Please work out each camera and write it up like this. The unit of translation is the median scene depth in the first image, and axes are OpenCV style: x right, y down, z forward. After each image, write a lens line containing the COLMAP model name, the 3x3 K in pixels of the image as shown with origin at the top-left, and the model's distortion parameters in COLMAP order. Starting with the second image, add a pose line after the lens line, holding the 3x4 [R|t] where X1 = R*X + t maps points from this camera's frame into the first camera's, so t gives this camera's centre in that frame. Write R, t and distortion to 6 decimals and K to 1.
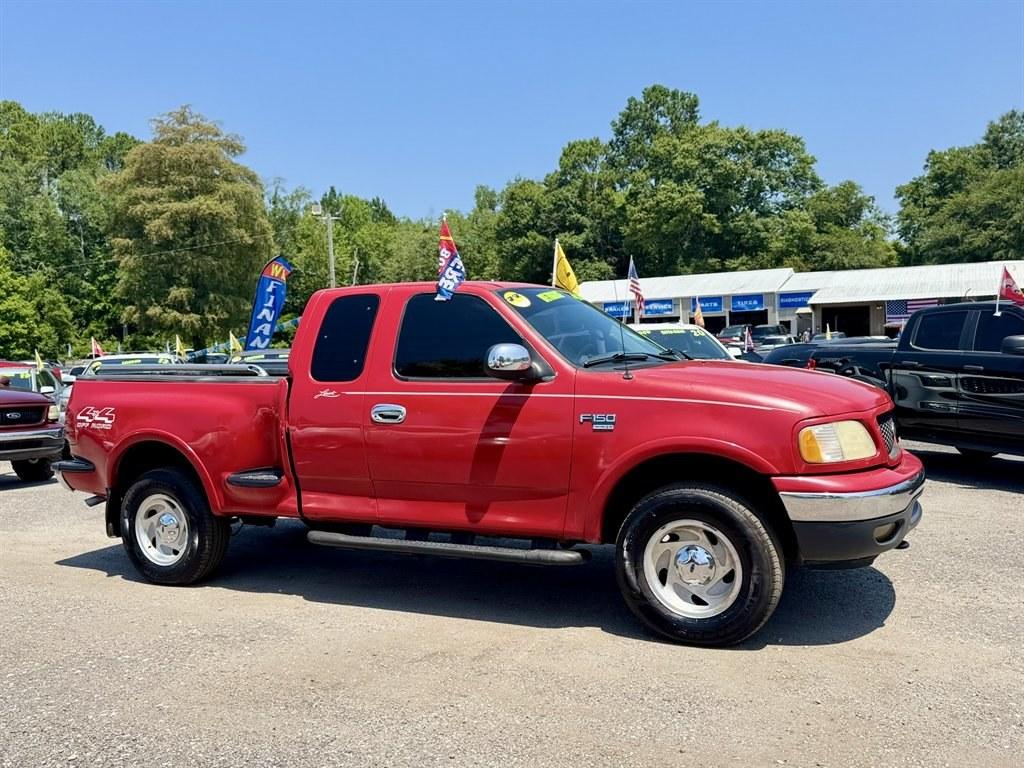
lens RADIAL K [[961.7, 0, 603.0], [0, 961.7, 352.6], [0, 0, 1]] dist [0.060905, -0.005383]
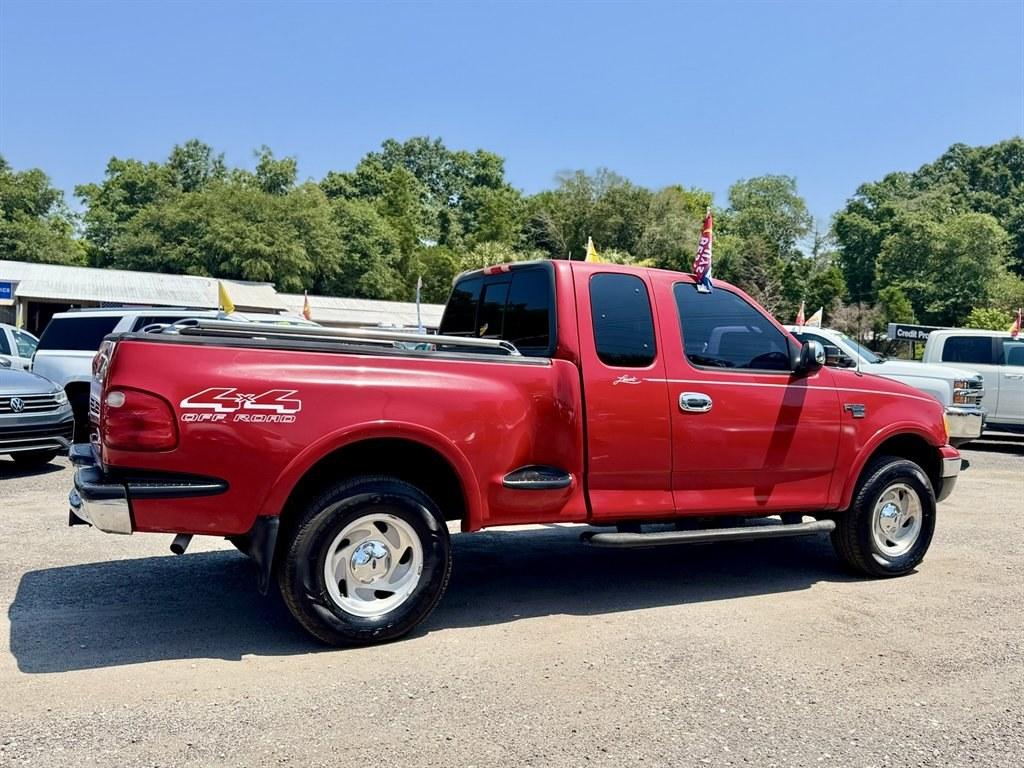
lens RADIAL K [[901.7, 0, 512.0], [0, 901.7, 384.0], [0, 0, 1]] dist [-0.003903, -0.006878]
pose [[0.566593, 0.028484, 0.823505, -0.213582], [-0.048212, 0.998836, -0.001377, 0.010862], [-0.822586, -0.038923, 0.567307, 0.126734]]
